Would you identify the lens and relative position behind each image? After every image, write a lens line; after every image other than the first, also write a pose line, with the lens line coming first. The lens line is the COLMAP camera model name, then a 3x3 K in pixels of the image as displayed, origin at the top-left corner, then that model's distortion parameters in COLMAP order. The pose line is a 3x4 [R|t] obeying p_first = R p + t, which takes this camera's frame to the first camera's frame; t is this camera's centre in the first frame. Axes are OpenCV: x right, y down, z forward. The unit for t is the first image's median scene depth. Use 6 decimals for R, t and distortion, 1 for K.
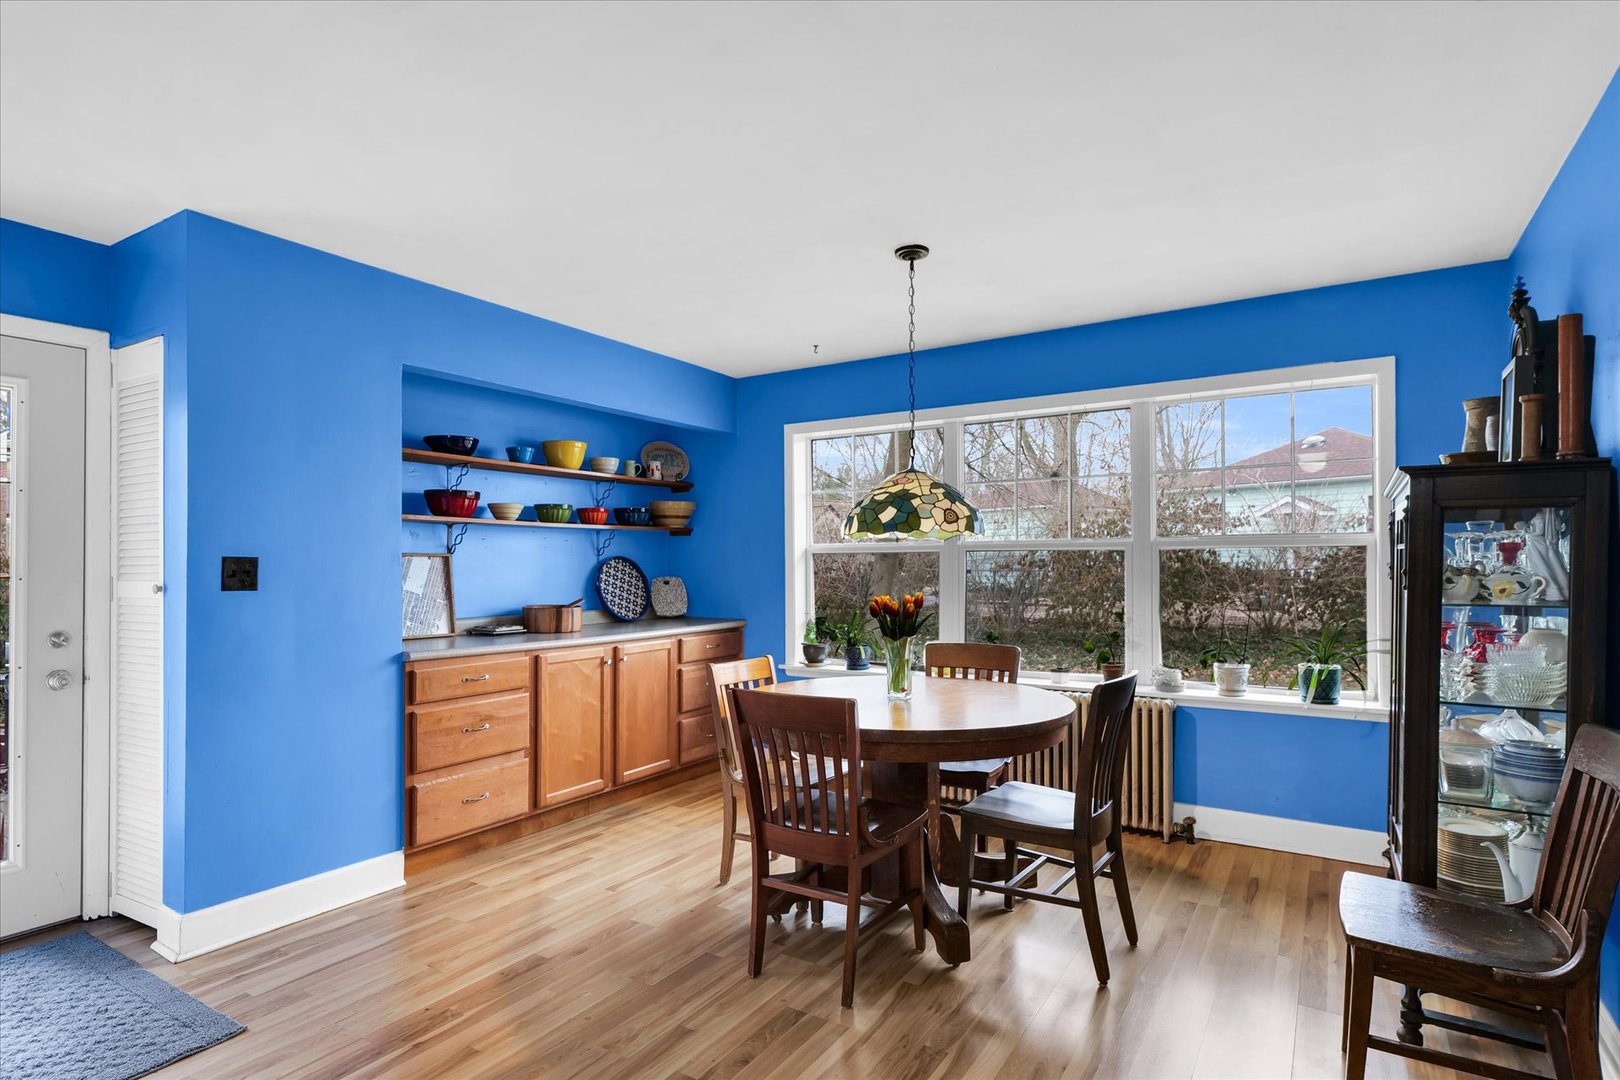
lens RADIAL K [[836.5, 0, 805.5], [0, 836.5, 561.5], [0, 0, 1]] dist [0.001757, 0.000214]
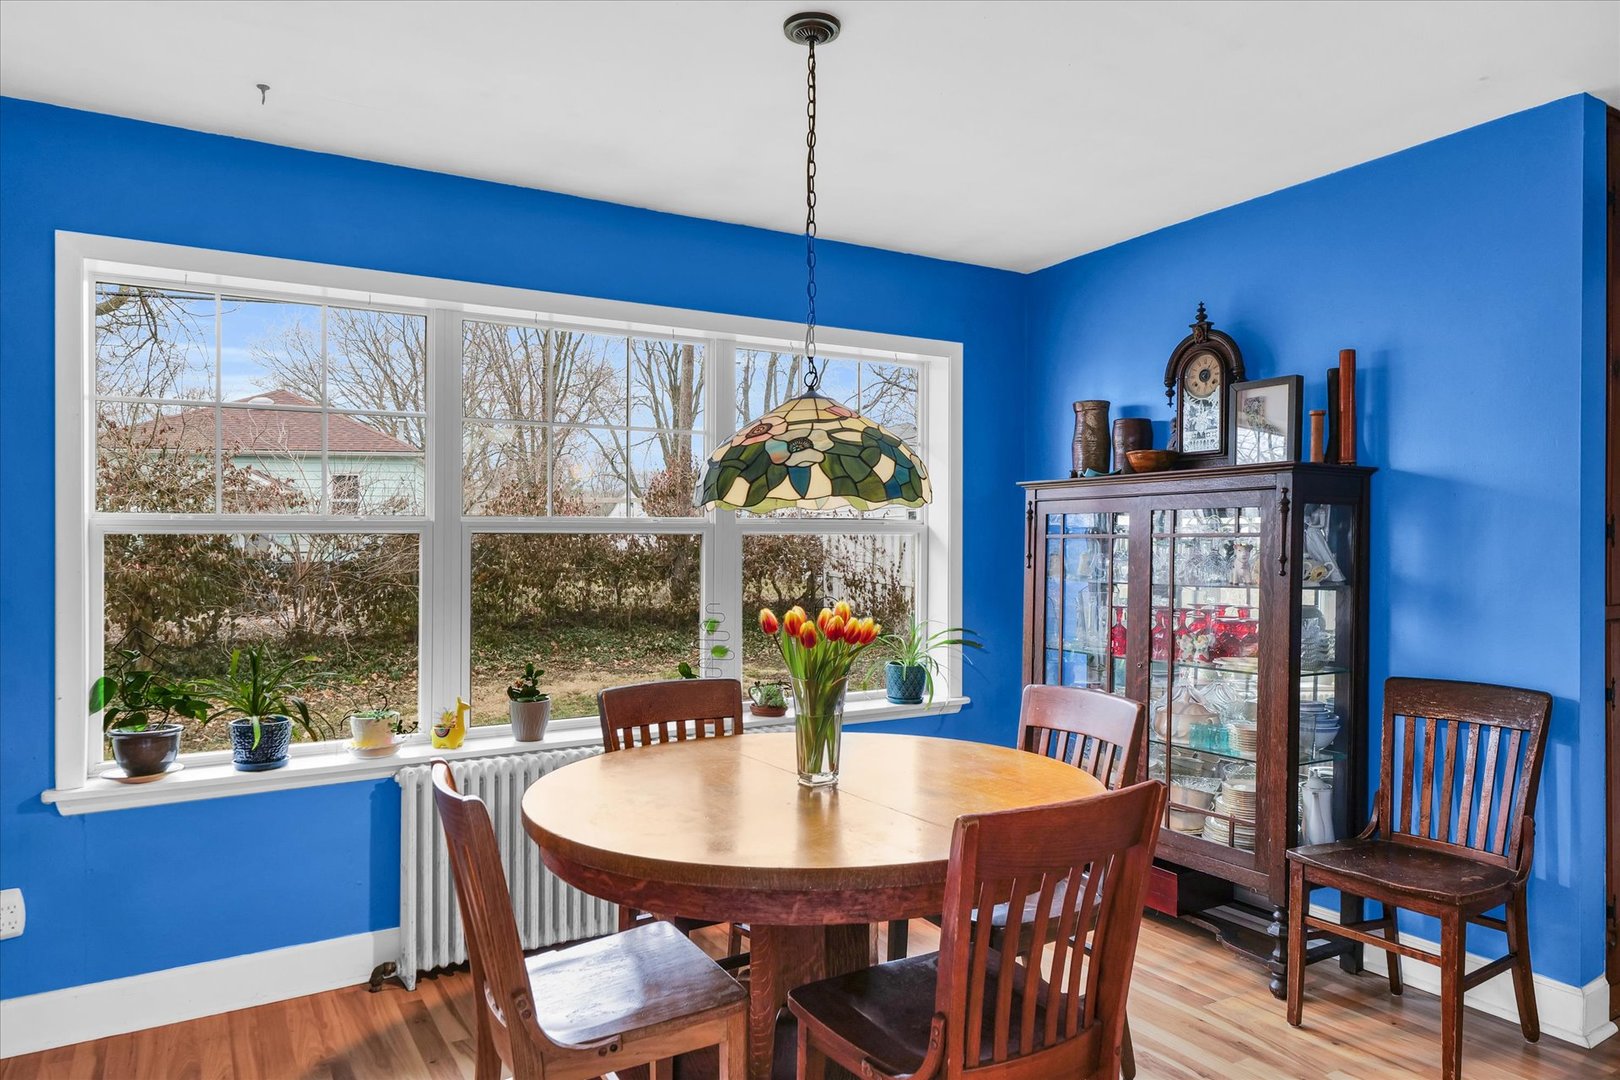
lens RADIAL K [[1054.2, 0, 808.3], [0, 1054.2, 543.7], [0, 0, 1]] dist [-0.005167, -0.001017]
pose [[0.446400, 0.006990, 0.894806, -0.709765], [-0.000400, 0.999971, -0.007612, 0.001632], [-0.894833, 0.003040, 0.446390, 0.886558]]
